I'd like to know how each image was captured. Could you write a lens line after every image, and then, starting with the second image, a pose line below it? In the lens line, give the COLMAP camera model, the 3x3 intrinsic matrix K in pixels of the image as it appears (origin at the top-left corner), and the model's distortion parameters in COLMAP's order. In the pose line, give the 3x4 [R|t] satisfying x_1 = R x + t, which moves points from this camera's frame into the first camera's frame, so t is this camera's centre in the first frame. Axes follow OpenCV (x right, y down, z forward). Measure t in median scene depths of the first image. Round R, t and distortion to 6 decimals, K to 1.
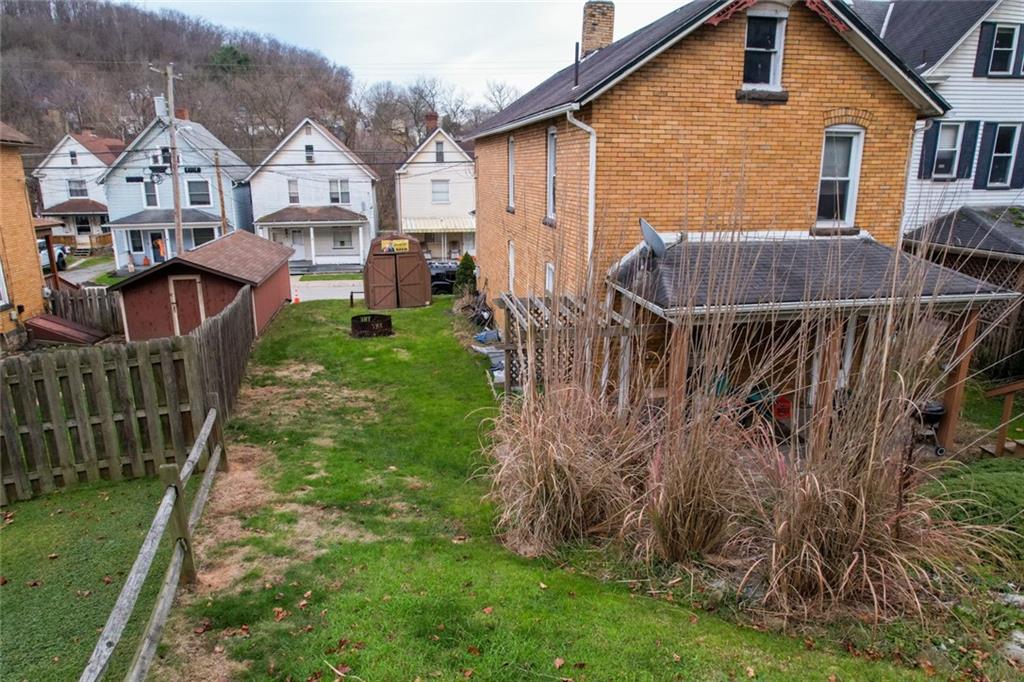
lens RADIAL K [[649.0, 0, 520.4], [0, 649.0, 348.2], [0, 0, 1]] dist [-0.074564, 0.058682]
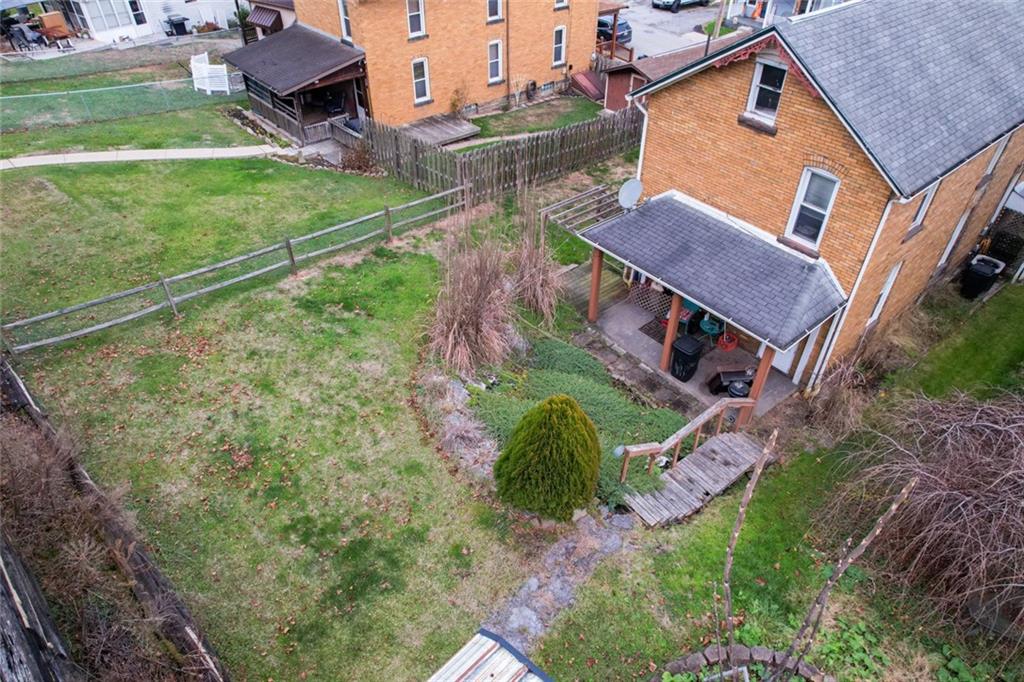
lens RADIAL K [[649.0, 0, 515.9], [0, 649.0, 339.5], [0, 0, 1]] dist [-0.074564, 0.058682]
pose [[0.483536, 0.564655, -0.668848, 1.200572], [-0.242503, 0.820621, 0.517469, -0.566016], [0.841062, -0.088017, 0.533730, -0.129726]]
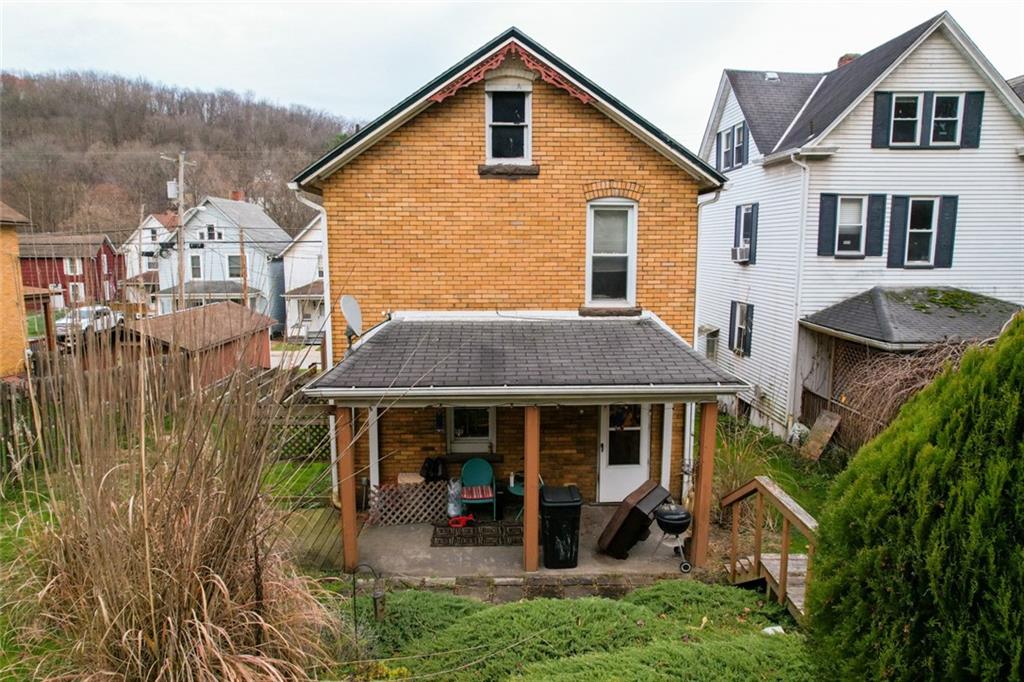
lens RADIAL K [[649.0, 0, 507.4], [0, 649.0, 352.6], [0, 0, 1]] dist [-0.074564, 0.058682]
pose [[0.987698, 0.027582, -0.153923, 0.511899], [-0.044075, 0.993518, -0.104786, -0.021896], [0.150035, 0.110281, 0.982511, 0.076851]]
